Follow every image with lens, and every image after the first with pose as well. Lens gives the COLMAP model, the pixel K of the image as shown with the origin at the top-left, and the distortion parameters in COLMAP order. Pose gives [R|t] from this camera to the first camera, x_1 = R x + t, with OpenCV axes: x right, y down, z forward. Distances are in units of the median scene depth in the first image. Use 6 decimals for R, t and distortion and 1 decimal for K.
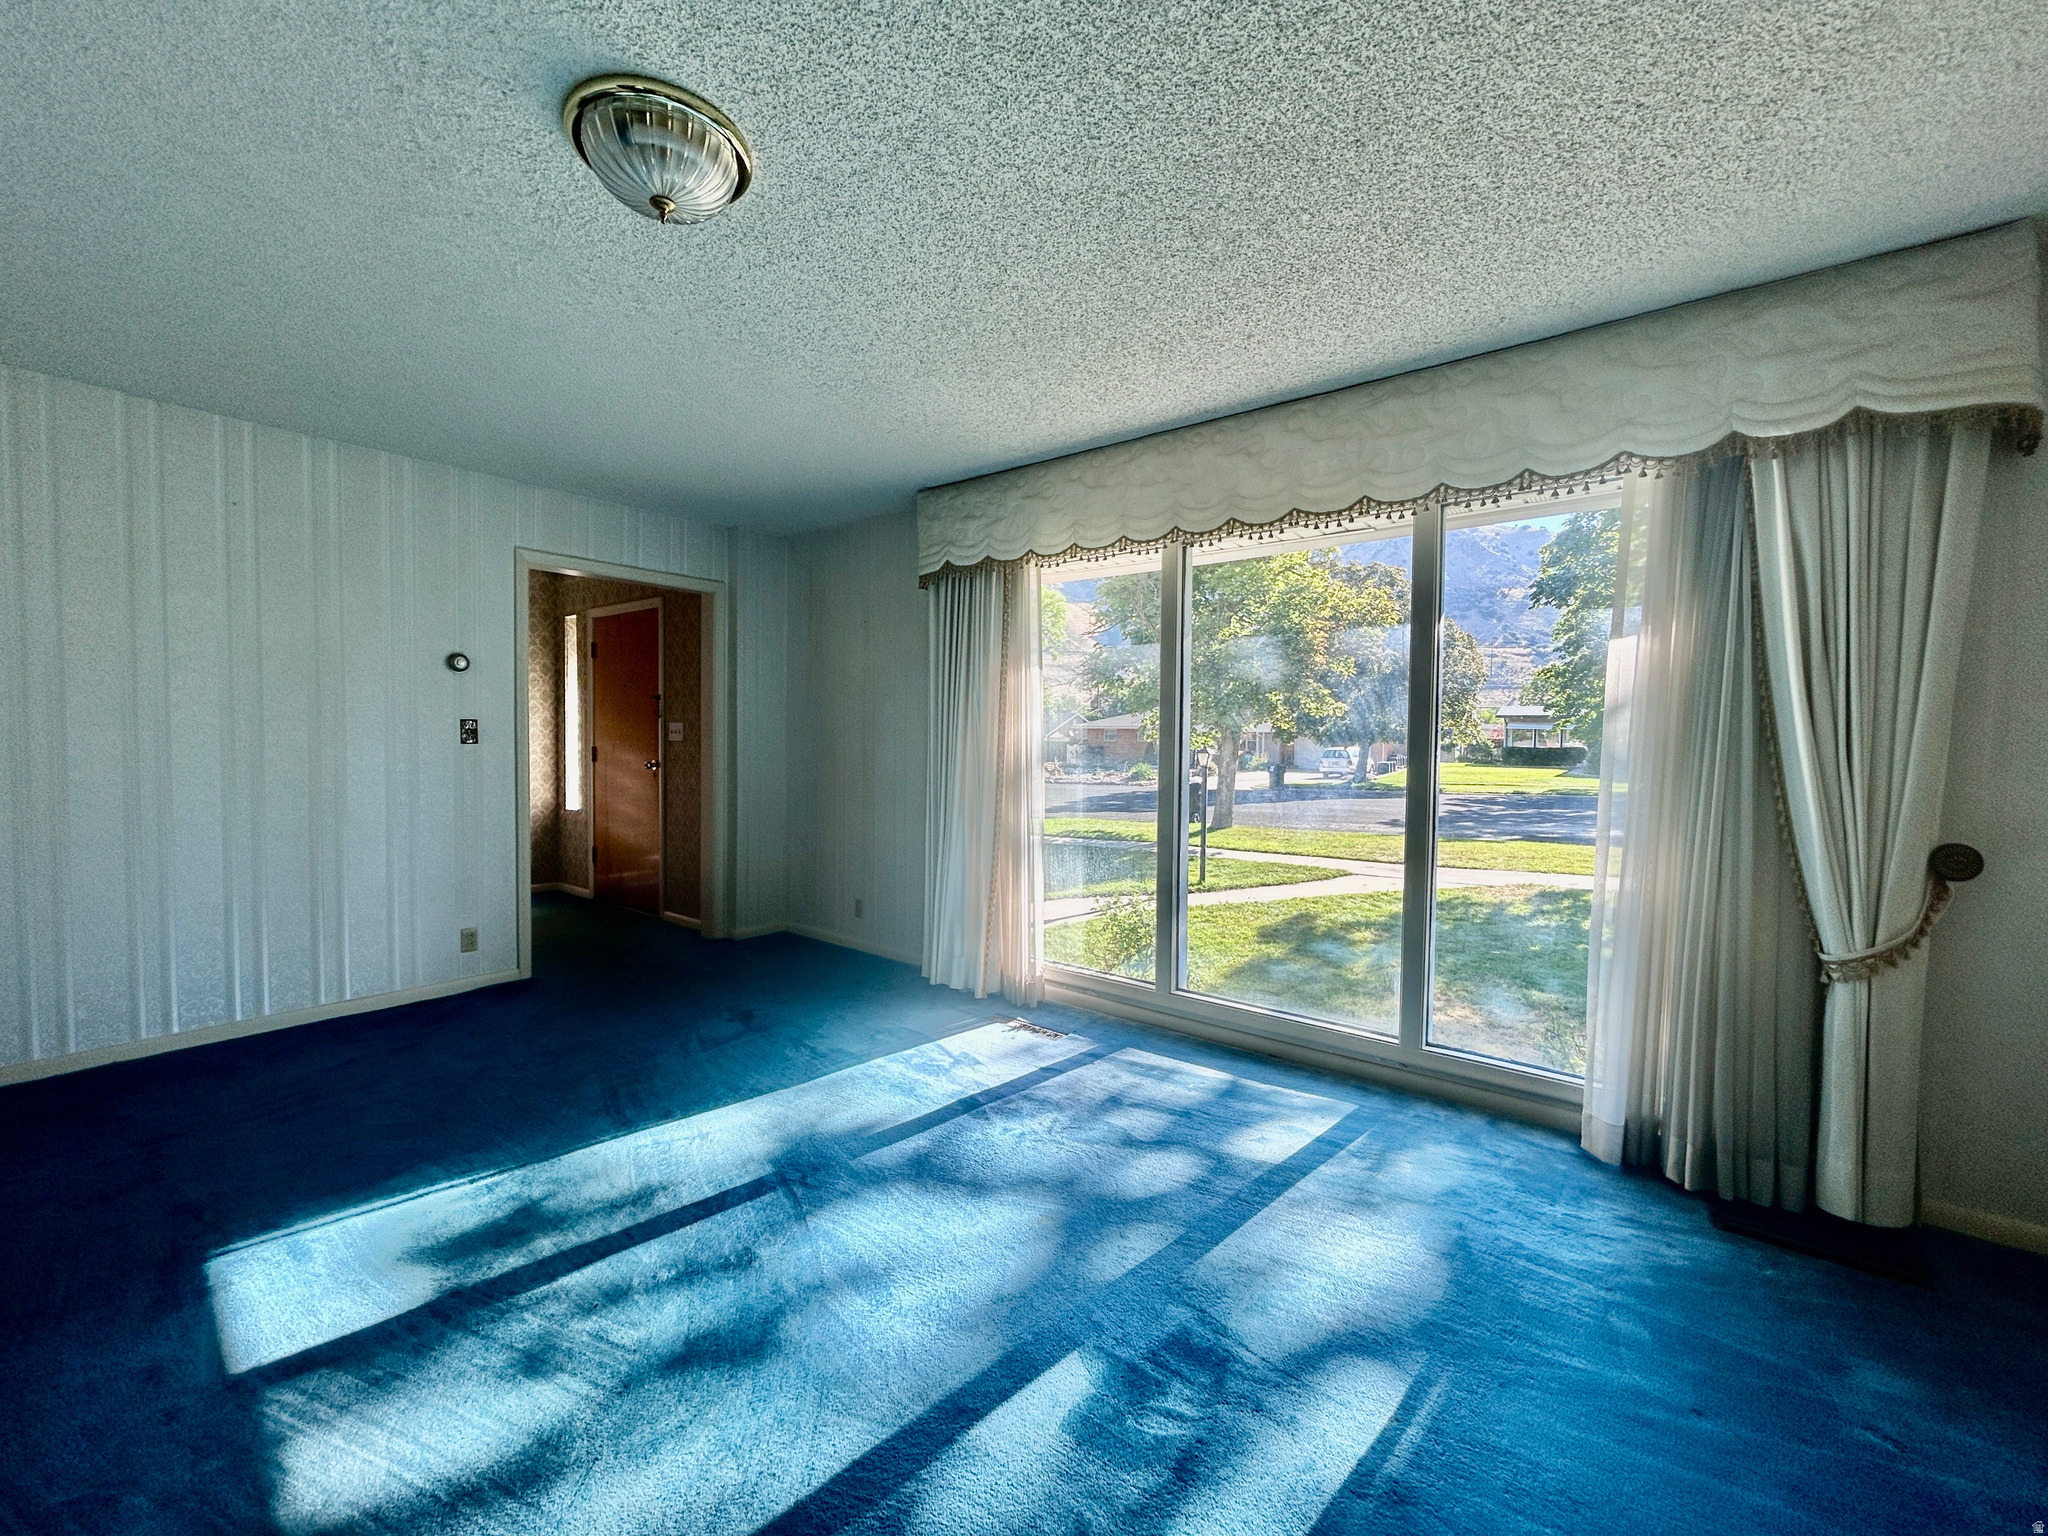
lens RADIAL K [[827.6, 0, 1032.6], [0, 827.6, 762.5], [0, 0, 1]] dist [-0.011794, 0.000204]
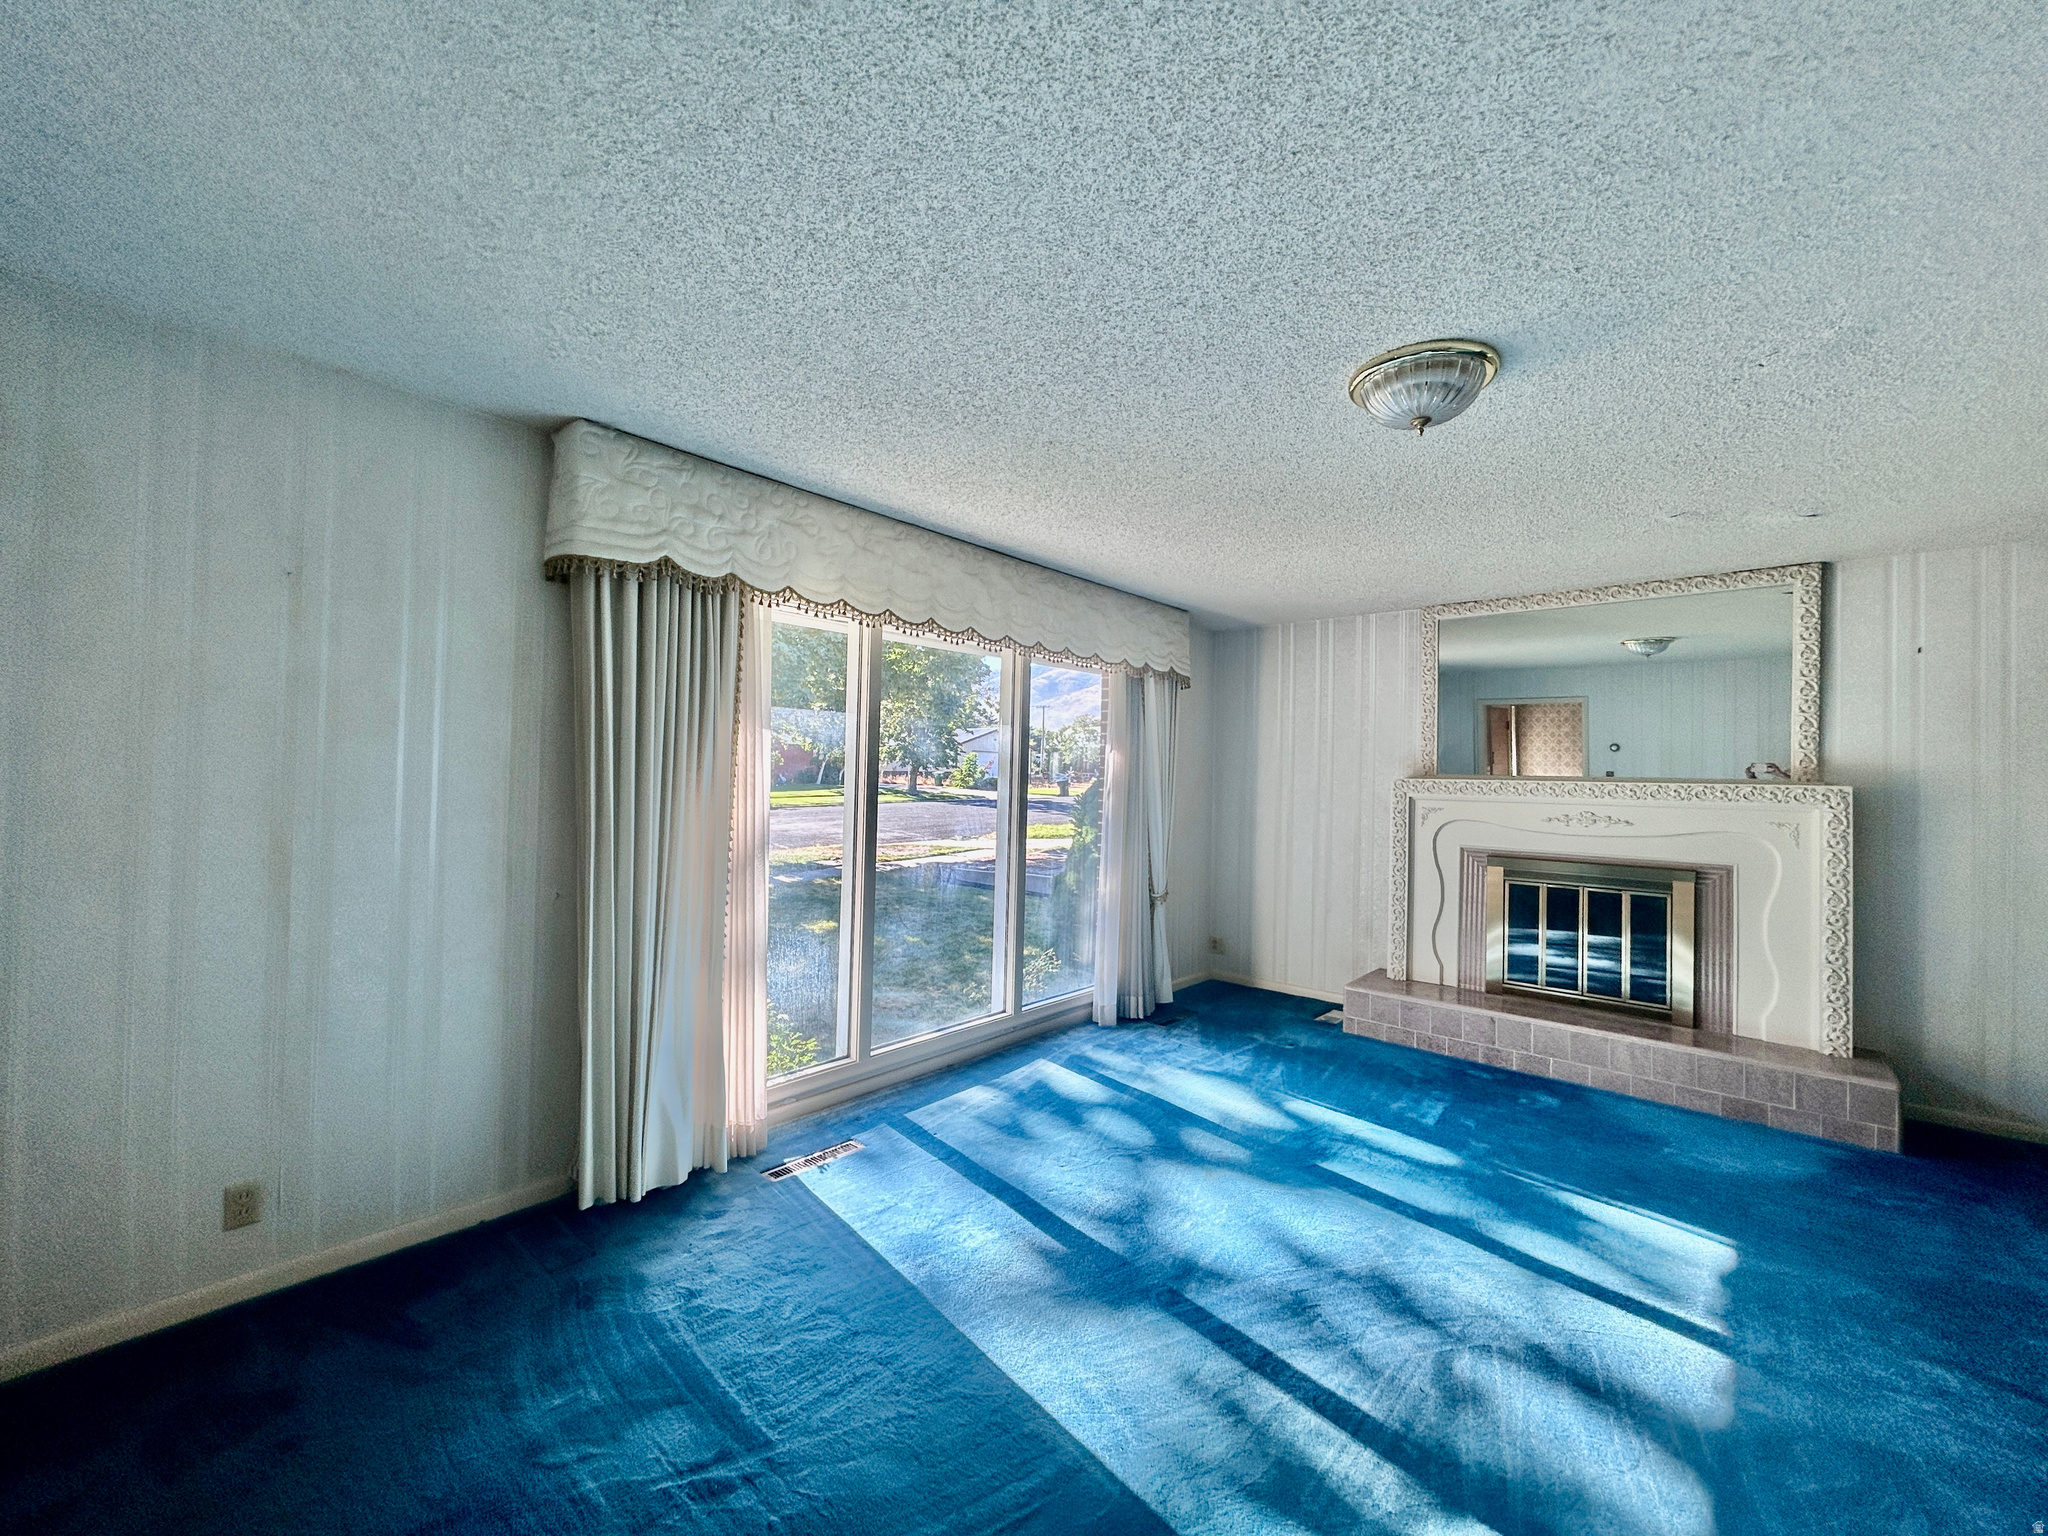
lens RADIAL K [[827.6, 0, 1032.6], [0, 827.6, 762.5], [0, 0, 1]] dist [-0.011794, 0.000204]
pose [[0.075189, 0.007317, 0.997142, -1.245884], [-0.006702, 0.999954, -0.006832, -0.111296], [-0.997147, -0.006169, 0.075234, 1.040653]]
